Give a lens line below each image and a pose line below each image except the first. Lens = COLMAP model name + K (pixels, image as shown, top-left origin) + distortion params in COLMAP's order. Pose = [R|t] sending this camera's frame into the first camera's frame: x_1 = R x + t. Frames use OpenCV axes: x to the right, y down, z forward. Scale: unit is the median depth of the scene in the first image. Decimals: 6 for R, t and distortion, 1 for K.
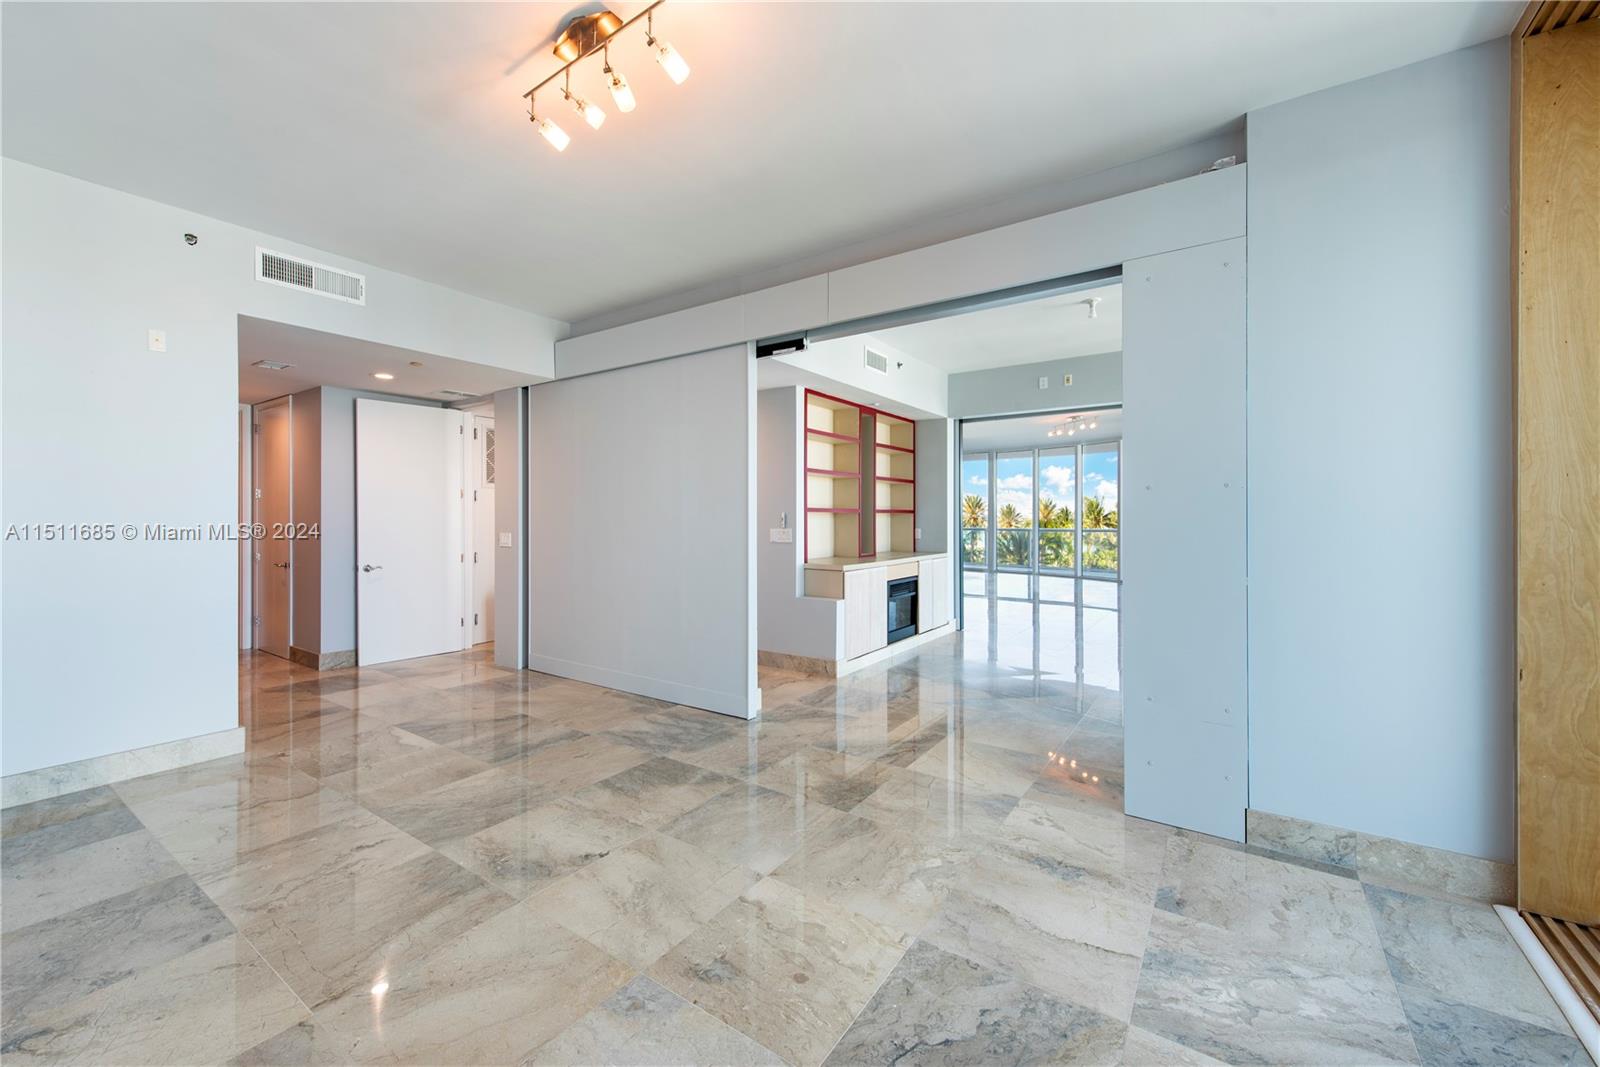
lens RADIAL K [[627.9, 0, 803.8], [0, 627.9, 523.6], [0, 0, 1]] dist [0.008094, -0.001094]
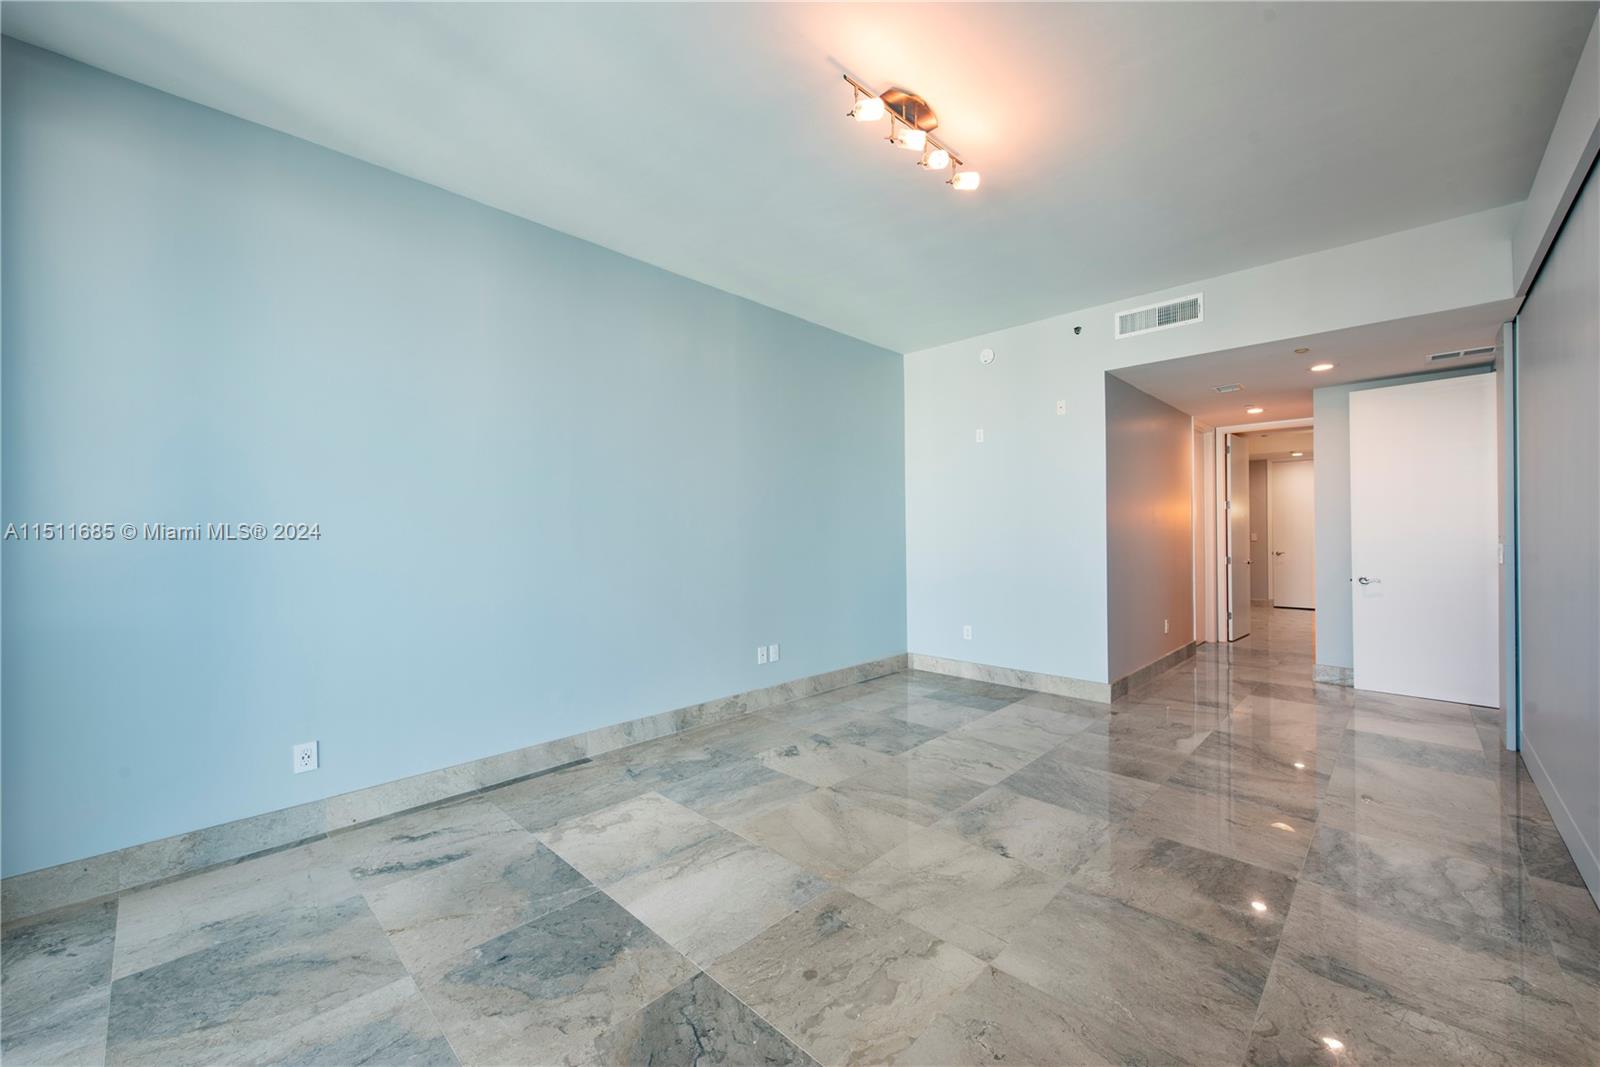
lens RADIAL K [[627.9, 0, 804.1], [0, 627.9, 533.0], [0, 0, 1]] dist [0.008094, -0.001094]
pose [[-0.170734, -0.000524, -0.985317, 0.669442], [-0.002815, 0.999996, -0.000044, 0.012839], [0.985313, 0.002766, -0.170735, 0.788710]]
